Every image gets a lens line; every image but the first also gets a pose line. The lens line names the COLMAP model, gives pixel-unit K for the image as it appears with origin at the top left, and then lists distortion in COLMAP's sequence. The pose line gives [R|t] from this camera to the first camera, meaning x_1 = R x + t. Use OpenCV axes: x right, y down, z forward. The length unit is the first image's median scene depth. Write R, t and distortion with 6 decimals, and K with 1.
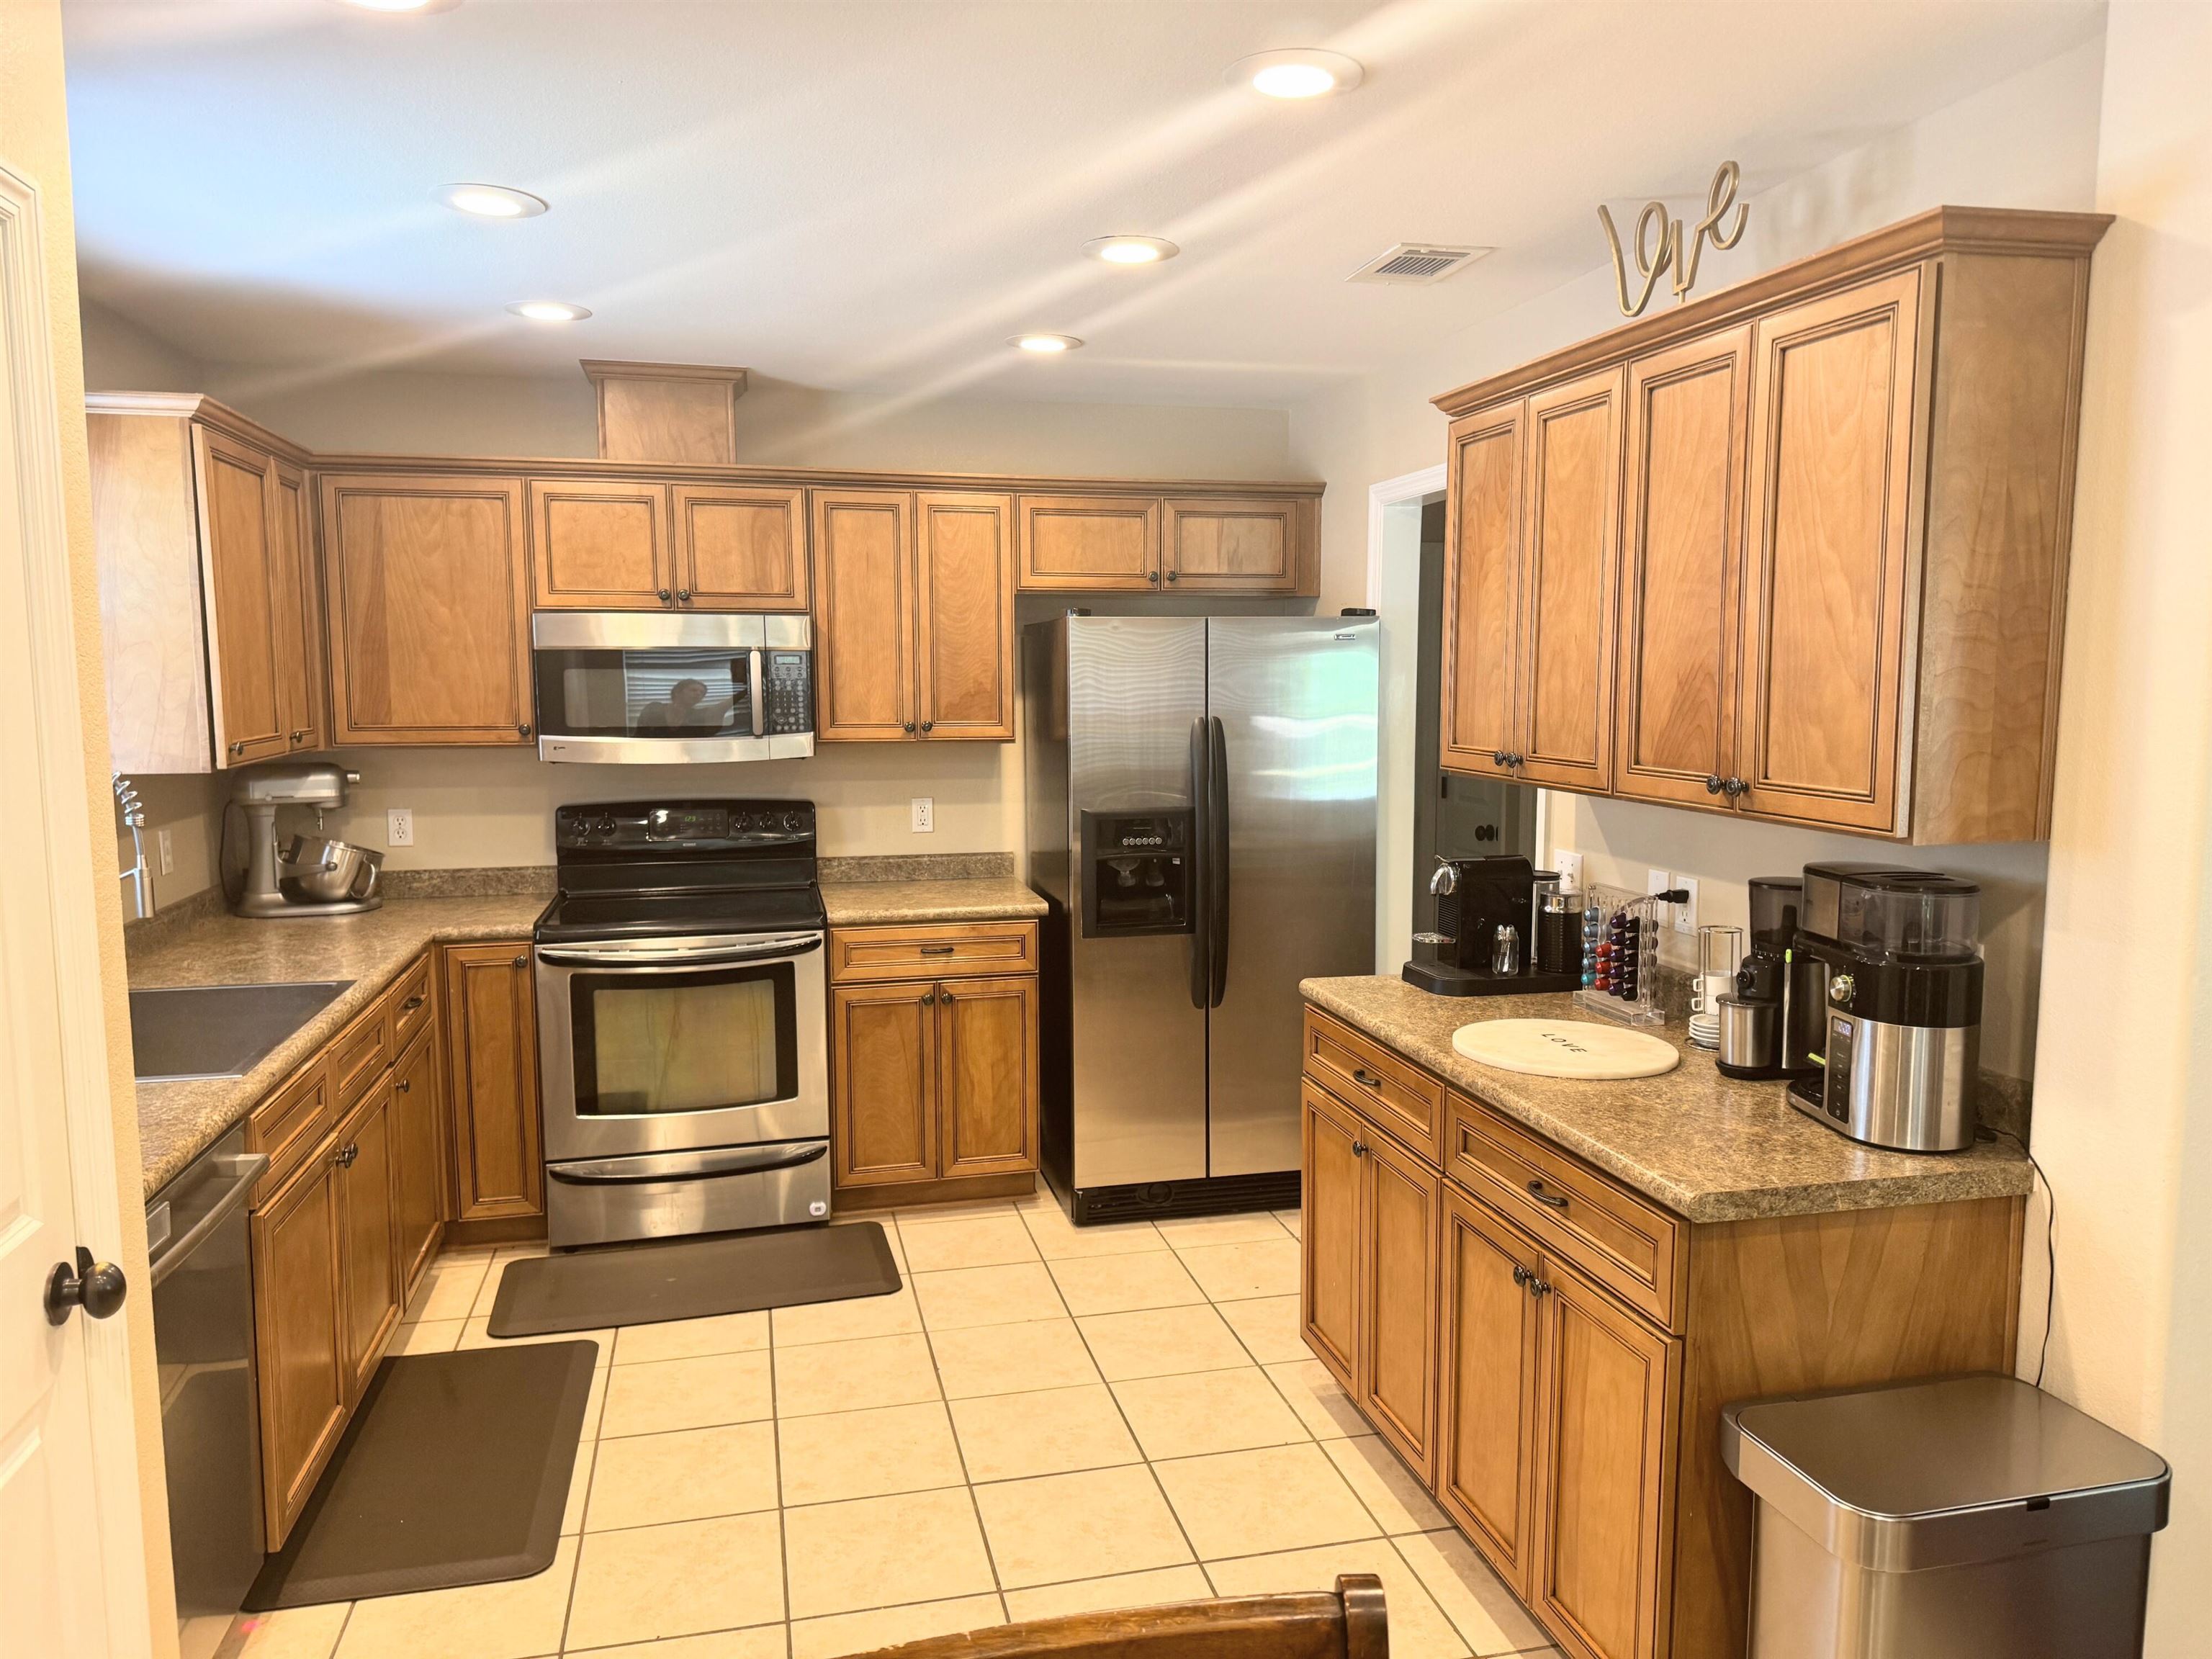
lens RADIAL K [[1563.6, 0, 1103.9], [0, 1563.6, 829.4], [0, 0, 1]] dist [0.002824, -0.001637]
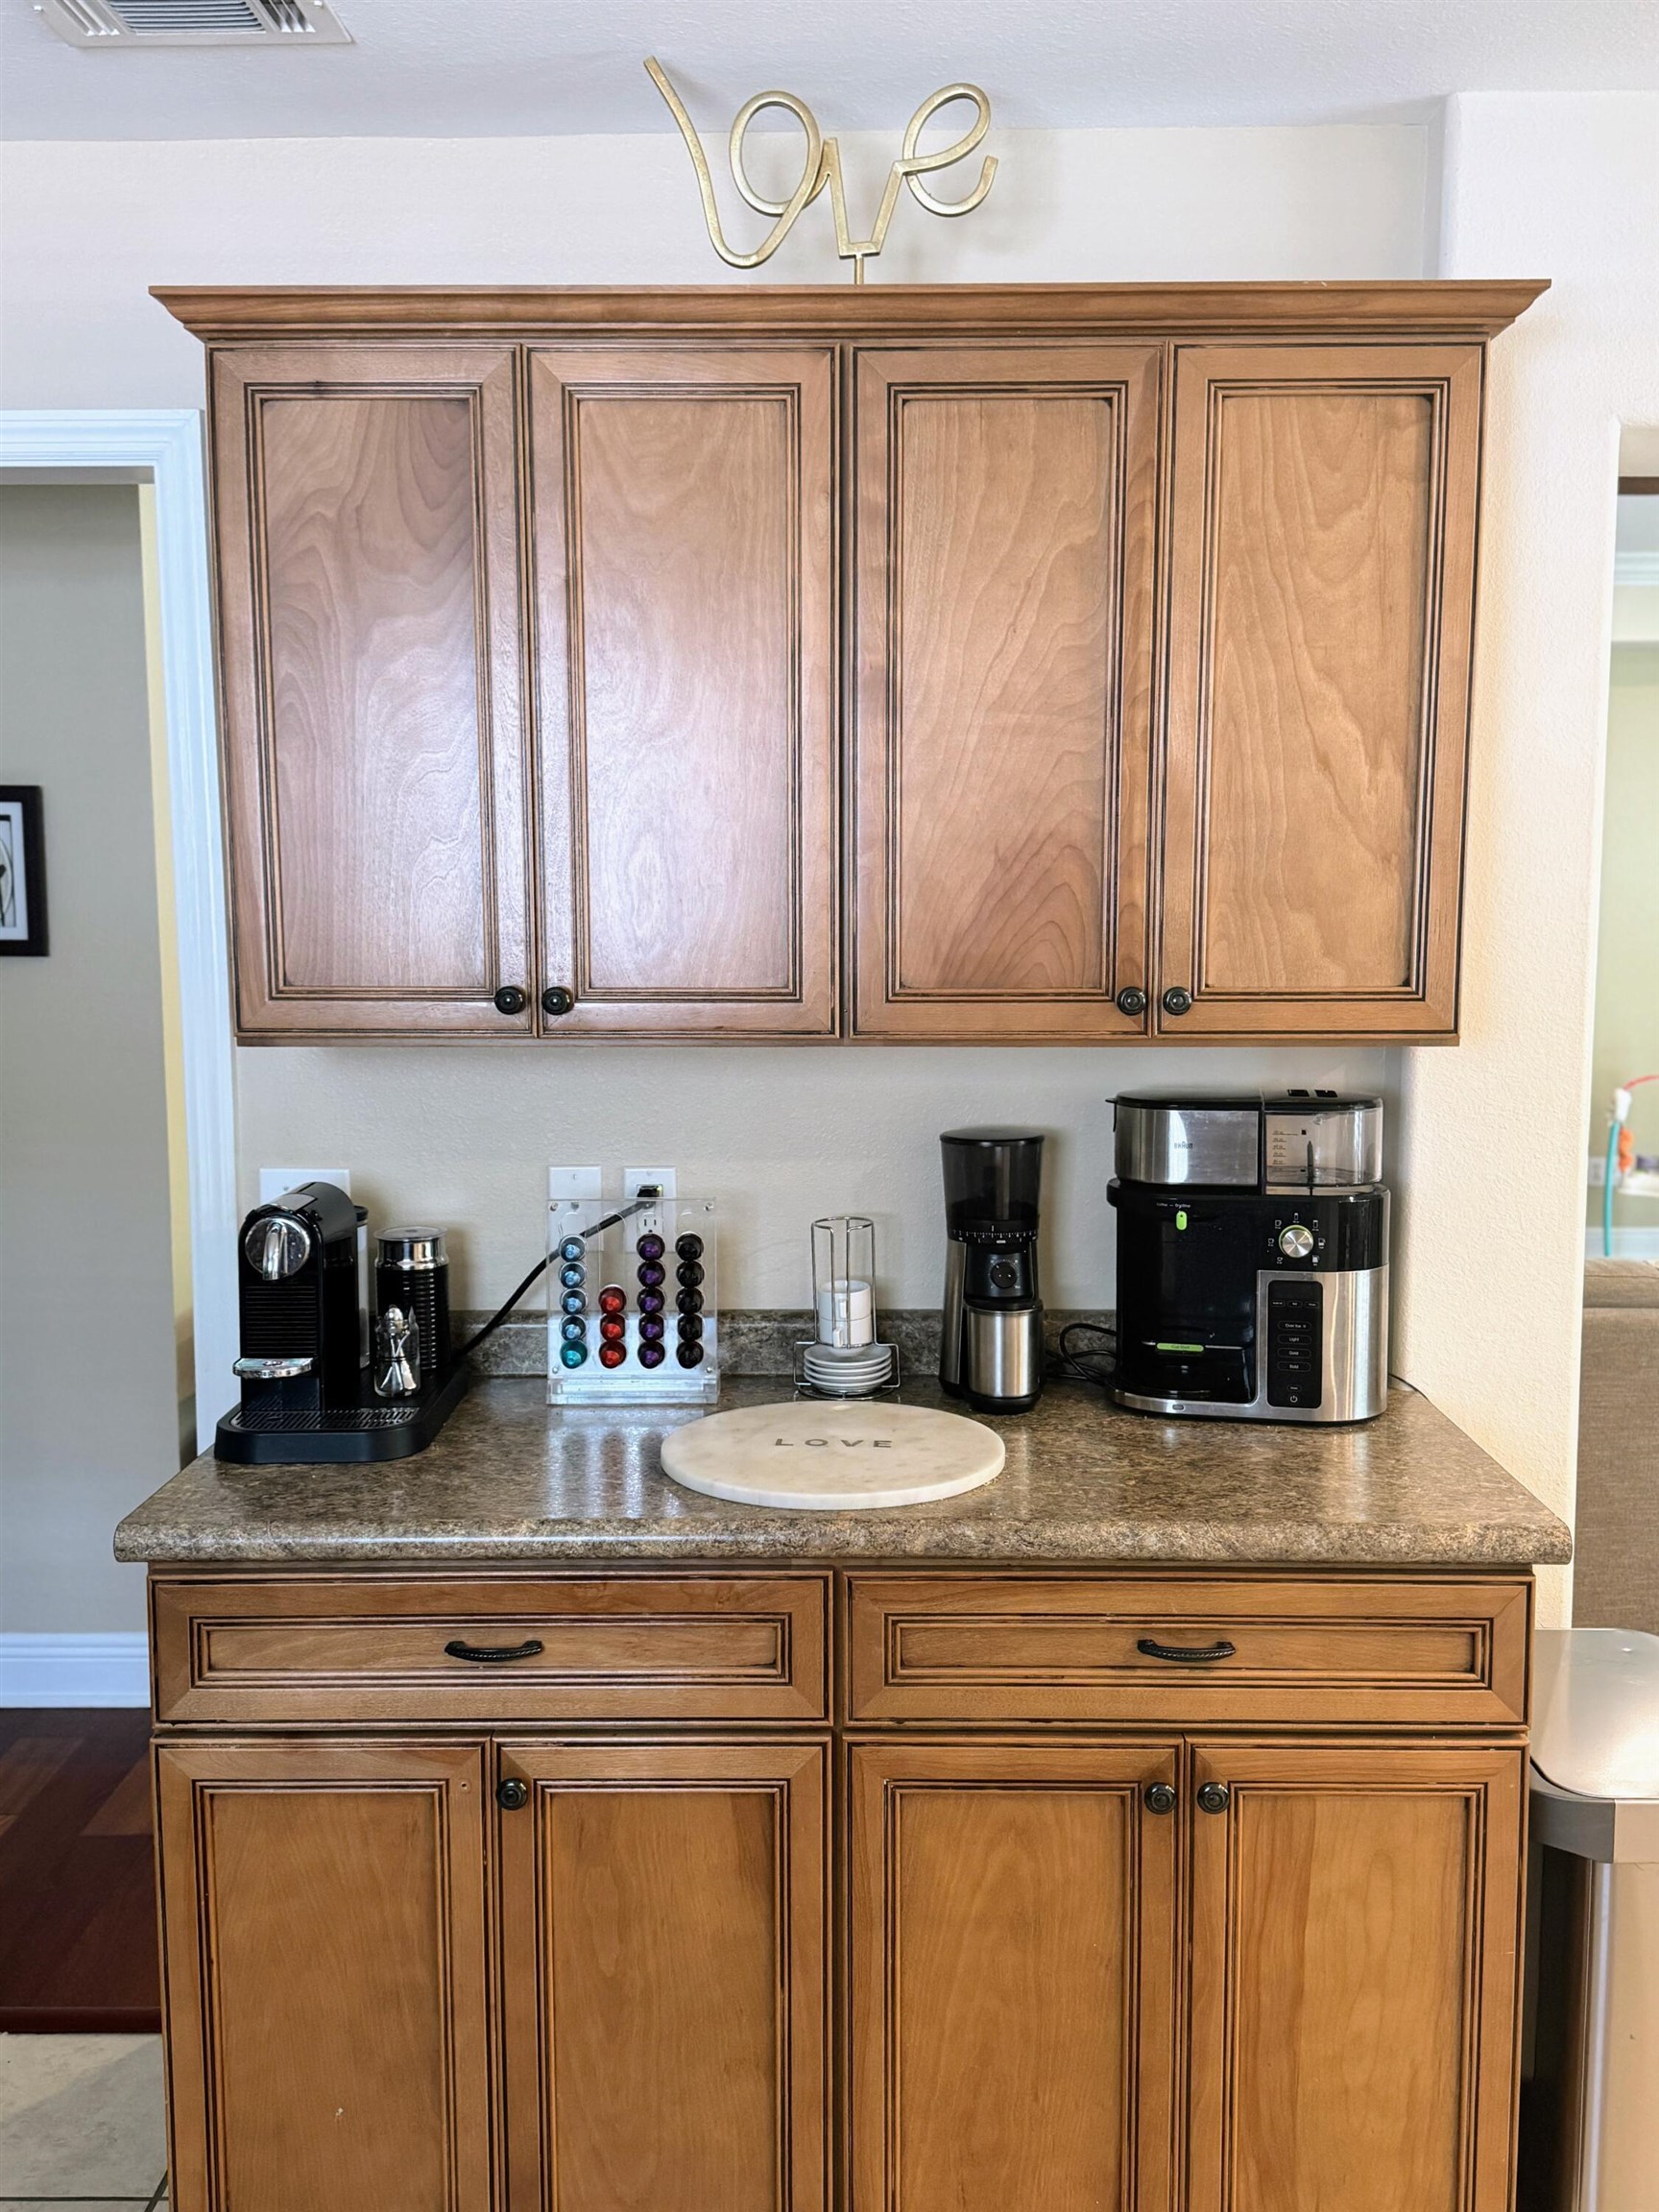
lens RADIAL K [[1901.8, 0, 829.5], [0, 1901.8, 1118.0], [0, 0, 1]] dist [0.041246, -0.000491]
pose [[0.263123, -0.110349, 0.958431, -0.513813], [0.105577, 0.990764, 0.085087, -0.068963], [-0.958968, 0.078800, 0.272343, 0.963728]]
